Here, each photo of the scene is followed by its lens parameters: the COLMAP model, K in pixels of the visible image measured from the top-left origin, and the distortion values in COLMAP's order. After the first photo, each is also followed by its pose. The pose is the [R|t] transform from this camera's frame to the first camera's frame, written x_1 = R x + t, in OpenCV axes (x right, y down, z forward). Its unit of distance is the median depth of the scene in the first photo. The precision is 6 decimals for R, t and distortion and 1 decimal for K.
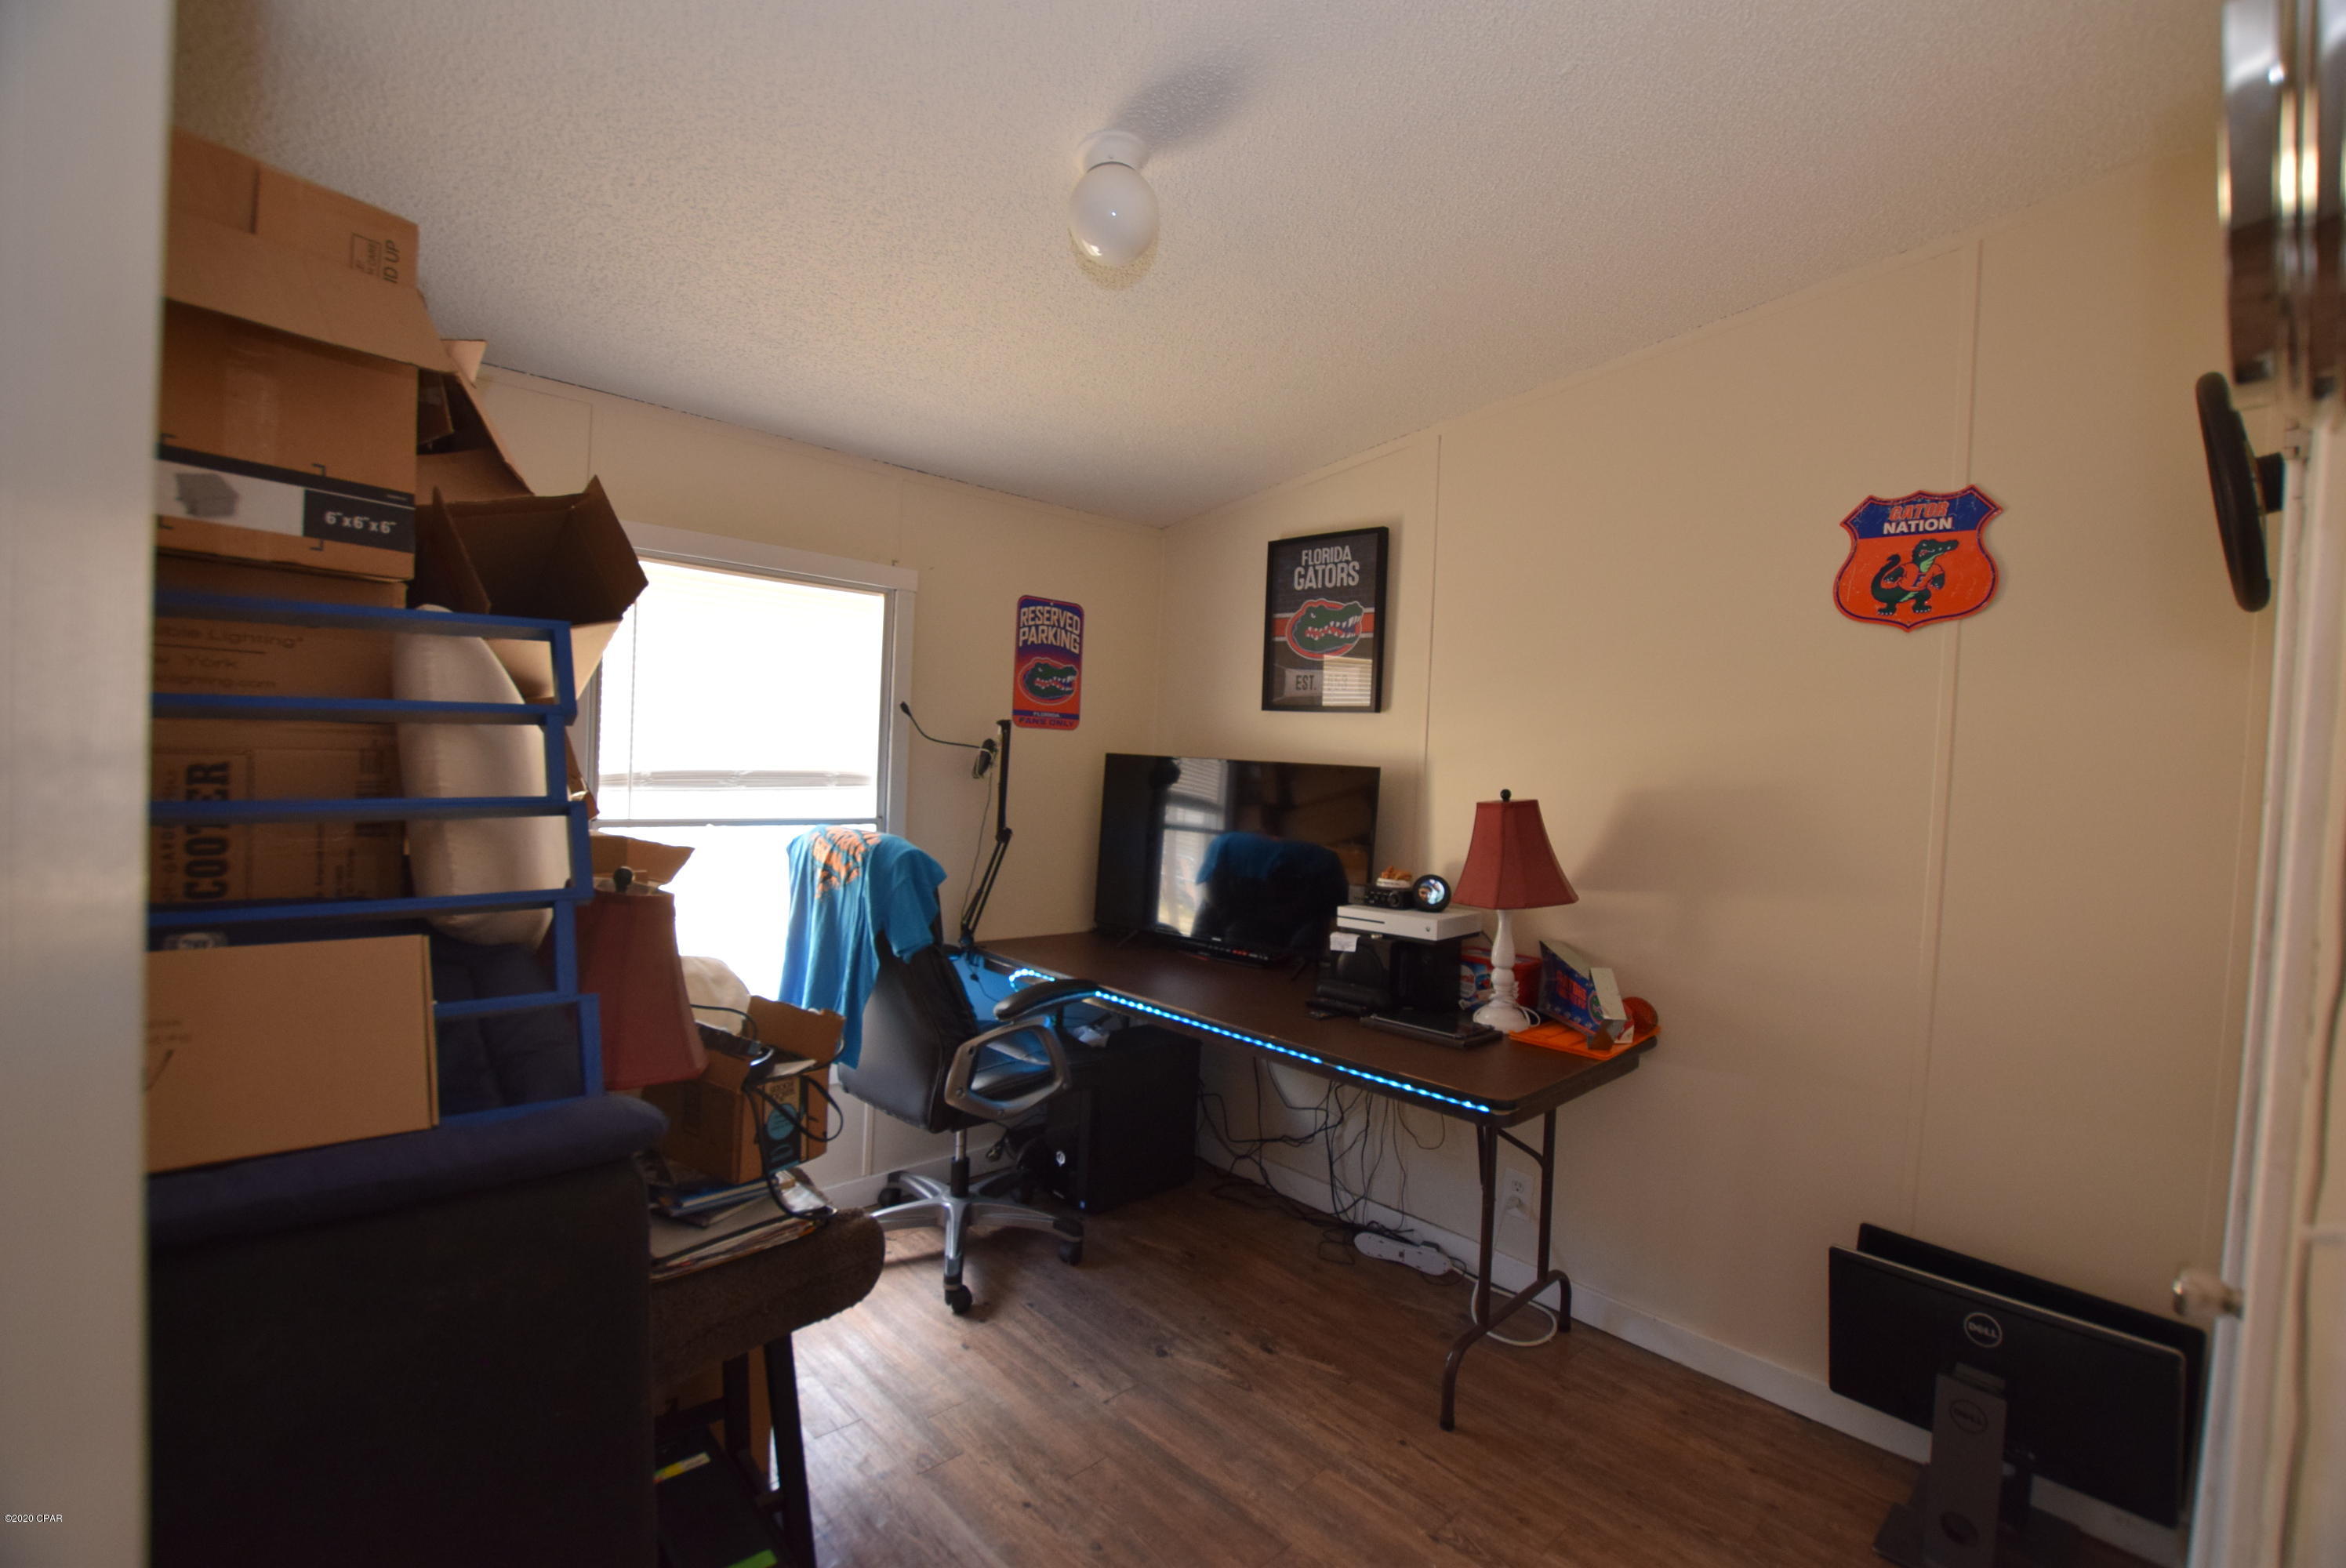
lens RADIAL K [[1033.3, 0, 1182.6], [0, 1033.3, 786.4], [0, 0, 1]] dist [-0.036291, 0.004119]
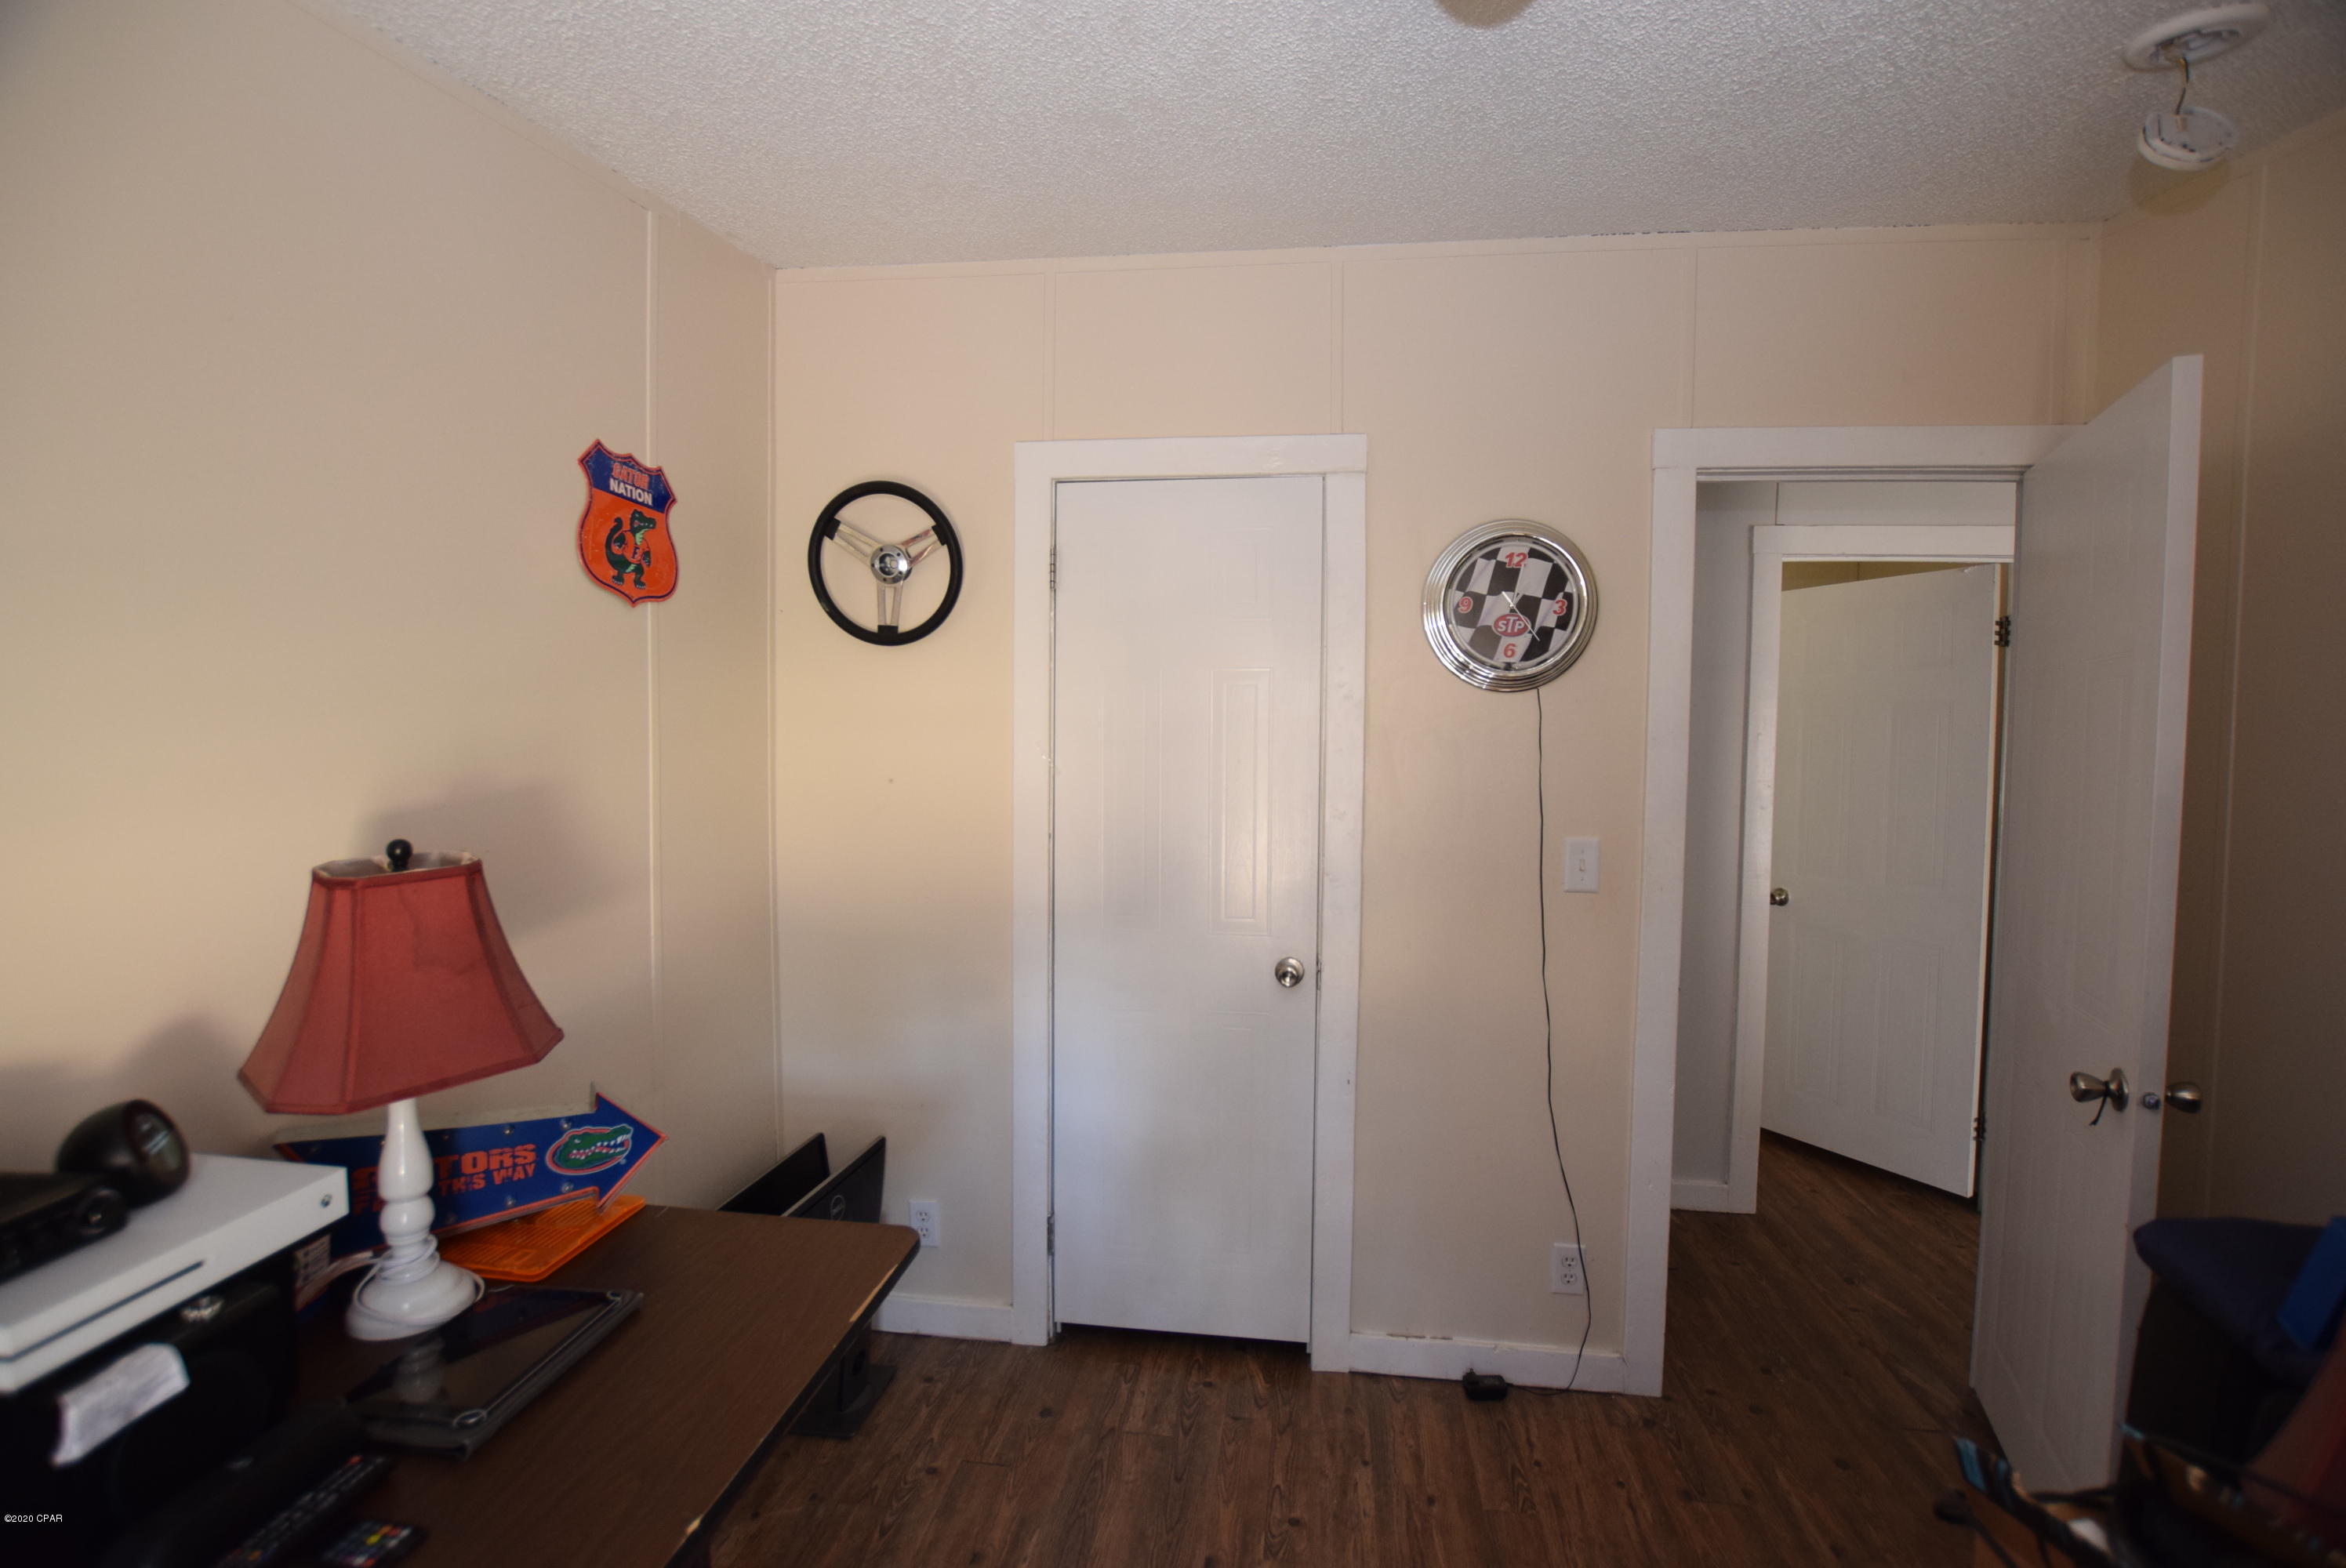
lens RADIAL K [[1033.3, 0, 1182.6], [0, 1033.3, 786.4], [0, 0, 1]] dist [-0.036291, 0.004119]
pose [[-0.619872, -0.079898, 0.780625, -0.336170], [-0.004061, 0.995116, 0.098627, -0.082261], [-0.784692, 0.057966, -0.617169, 1.183213]]
